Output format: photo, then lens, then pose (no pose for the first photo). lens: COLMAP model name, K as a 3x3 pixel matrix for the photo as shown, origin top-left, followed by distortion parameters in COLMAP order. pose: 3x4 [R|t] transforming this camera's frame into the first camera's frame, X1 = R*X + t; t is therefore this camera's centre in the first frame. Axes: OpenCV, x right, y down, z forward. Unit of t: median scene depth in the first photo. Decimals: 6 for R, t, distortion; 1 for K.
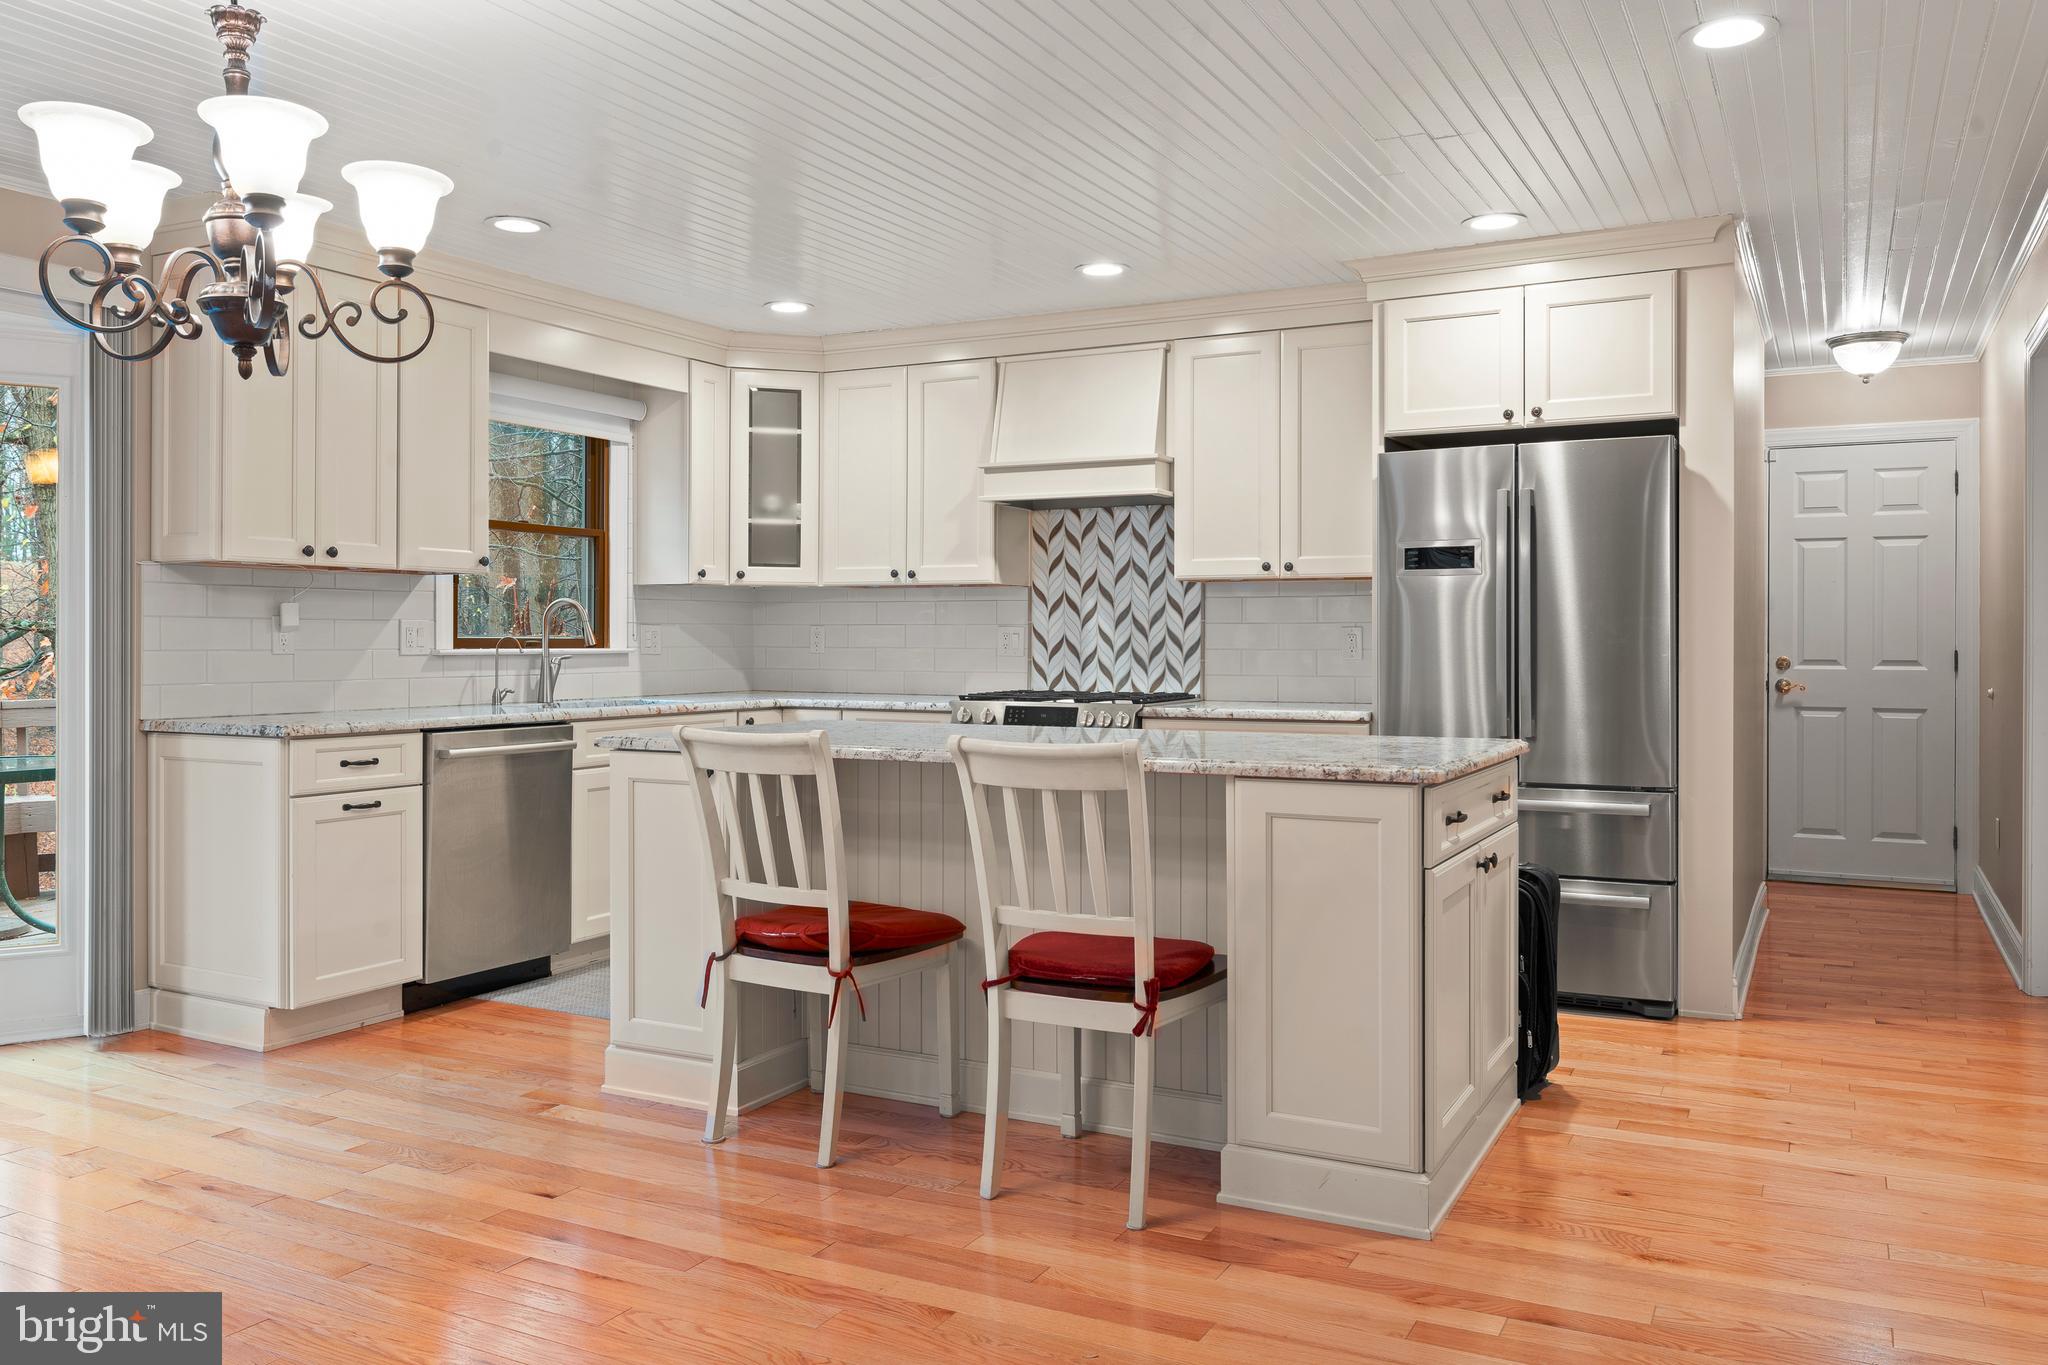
lens RADIAL K [[1549.8, 0, 1018.8], [0, 1549.8, 641.1], [0, 0, 1]] dist [-0.000508, 0.000880]
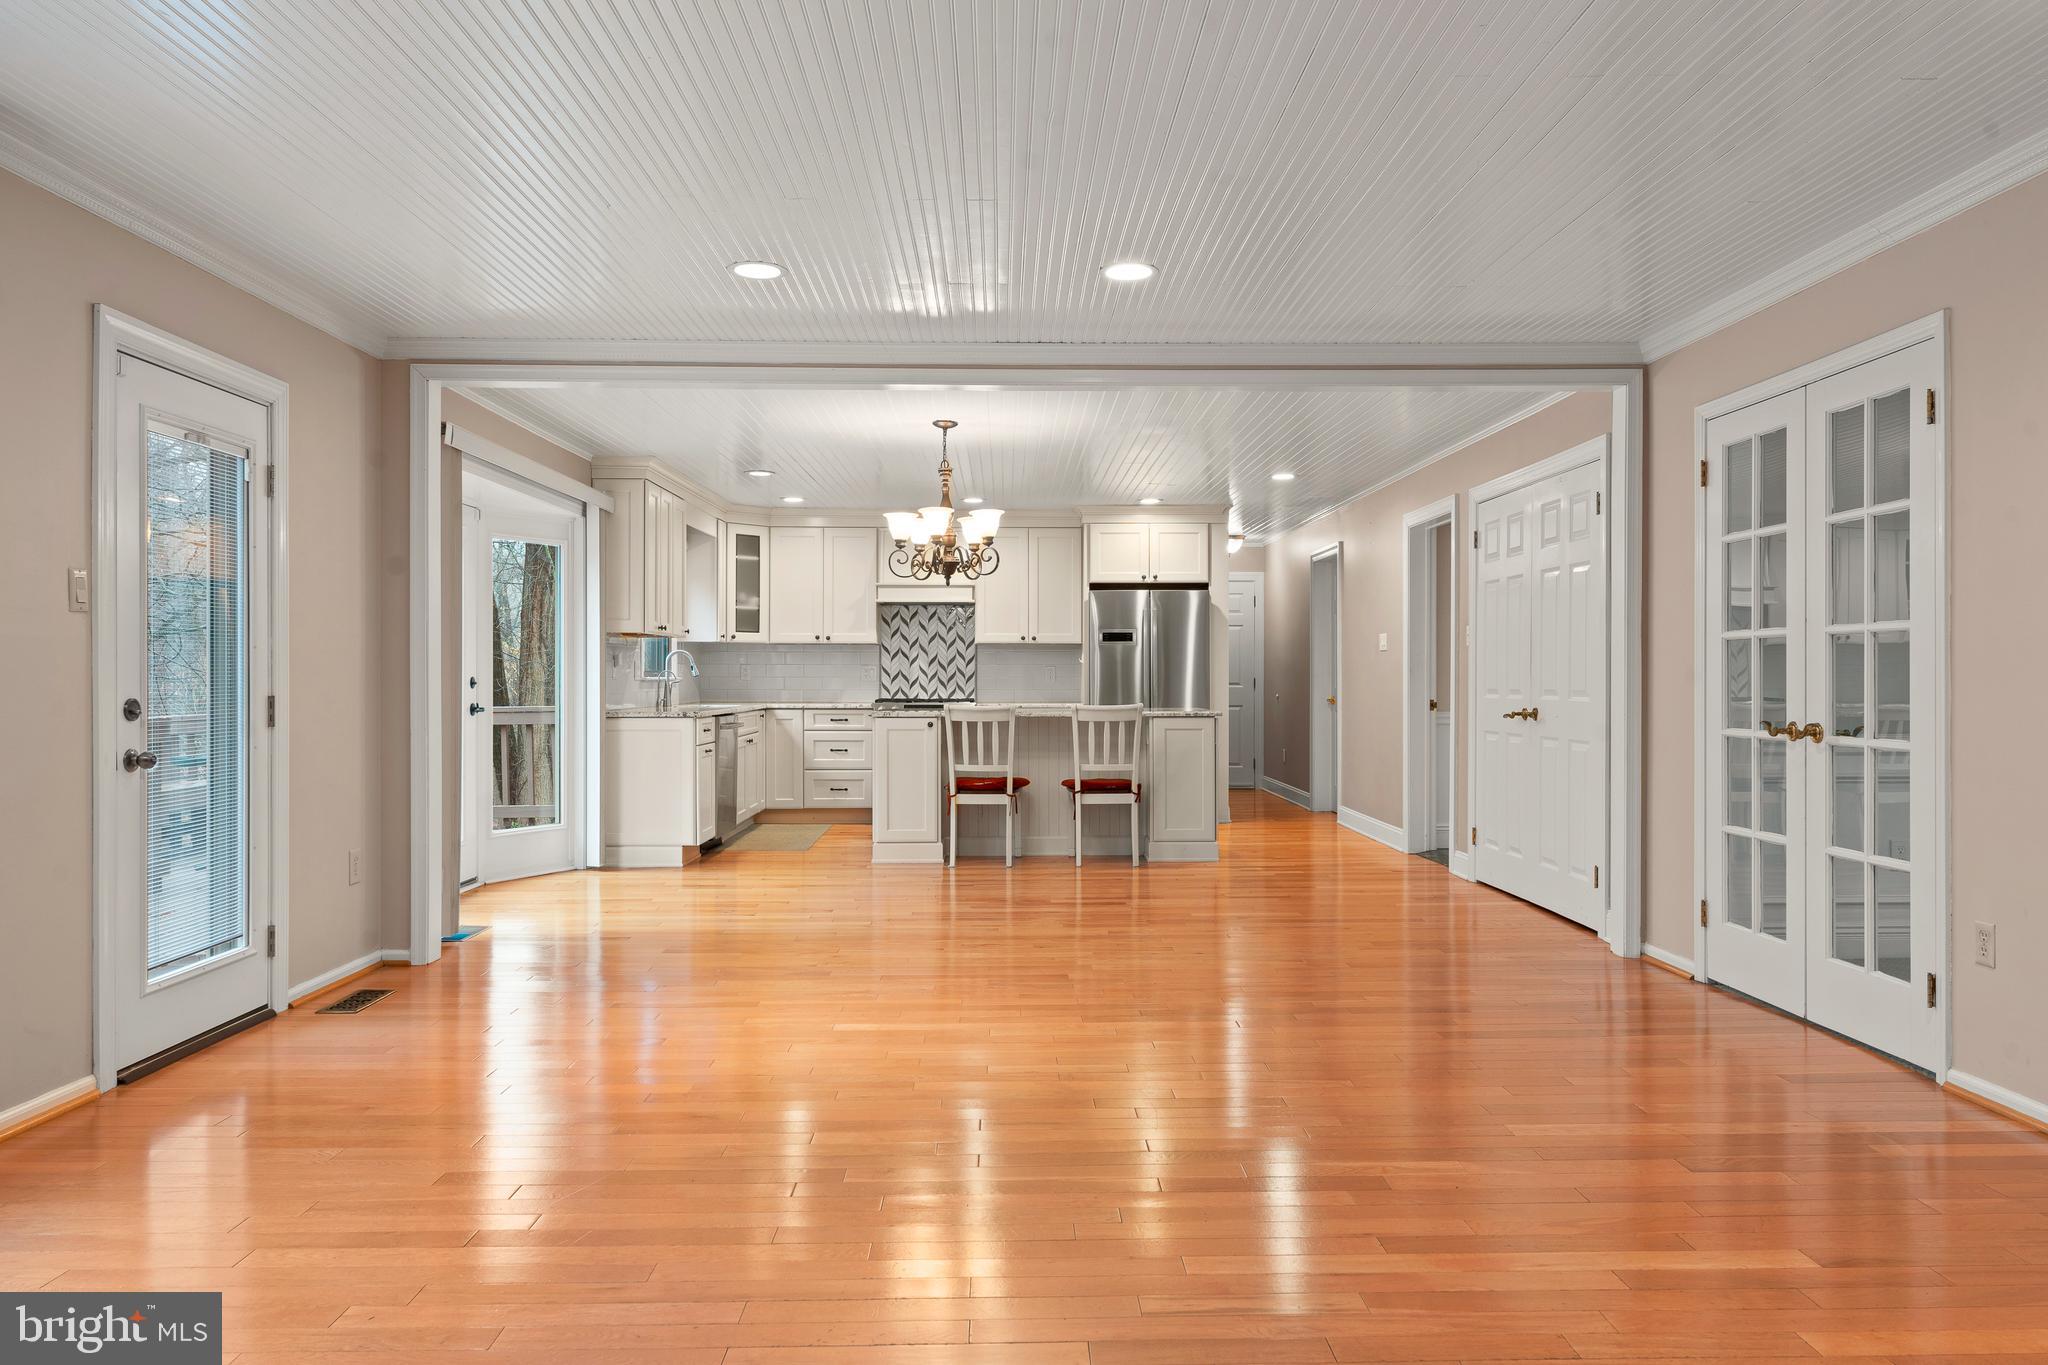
lens RADIAL K [[1360.5, 0, 1024.0], [0, 1360.5, 682.5], [0, 0, 1]] dist [-0.000321, -0.002617]
pose [[0.876116, -0.003373, 0.482088, -0.675369], [0.001937, 0.999992, 0.003475, 0.006228], [-0.482096, -0.002111, 0.876116, -0.587649]]
